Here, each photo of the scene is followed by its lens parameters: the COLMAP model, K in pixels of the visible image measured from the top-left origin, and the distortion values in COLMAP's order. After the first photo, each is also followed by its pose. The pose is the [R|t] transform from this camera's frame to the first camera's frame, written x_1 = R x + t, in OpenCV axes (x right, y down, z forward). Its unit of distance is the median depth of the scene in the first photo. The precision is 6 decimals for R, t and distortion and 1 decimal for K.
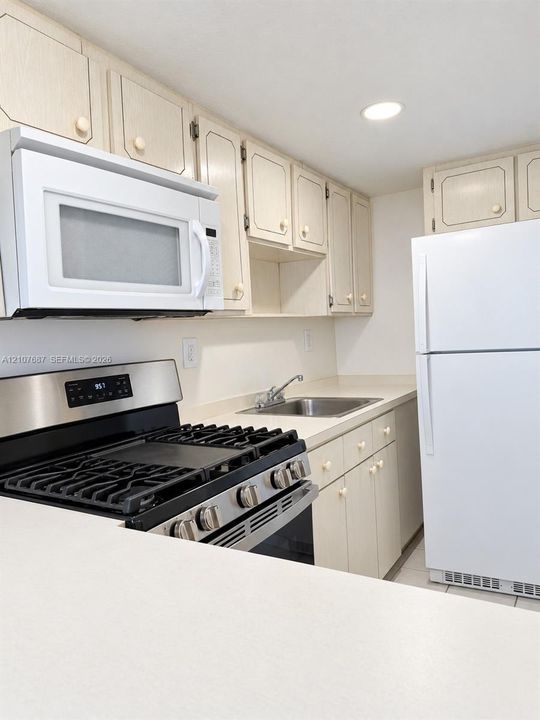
lens RADIAL K [[511.1, 0, 270.5], [0, 511.1, 359.3], [0, 0, 1]] dist [-0.007317, -0.004916]
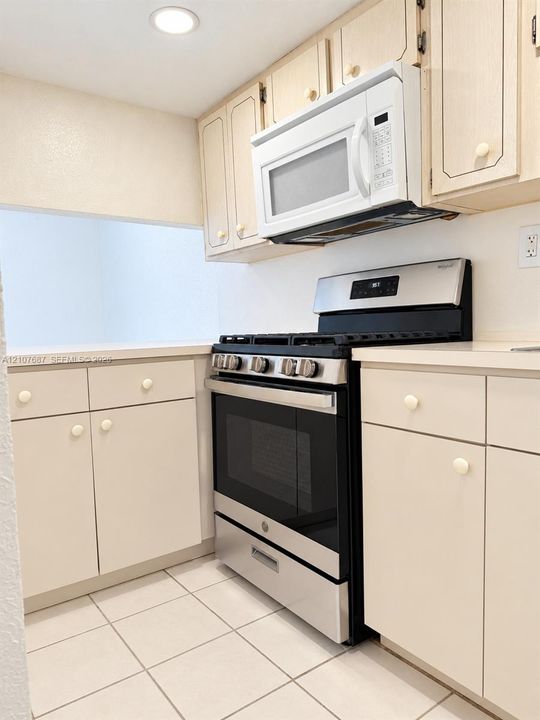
lens RADIAL K [[511.1, 0, 270.7], [0, 511.1, 362.0], [0, 0, 1]] dist [-0.007317, -0.004916]
pose [[-0.354904, 0.140976, -0.924213, 0.937148], [0.009706, 0.989068, 0.147142, 0.054907], [0.934852, 0.043251, -0.352392, 1.238206]]
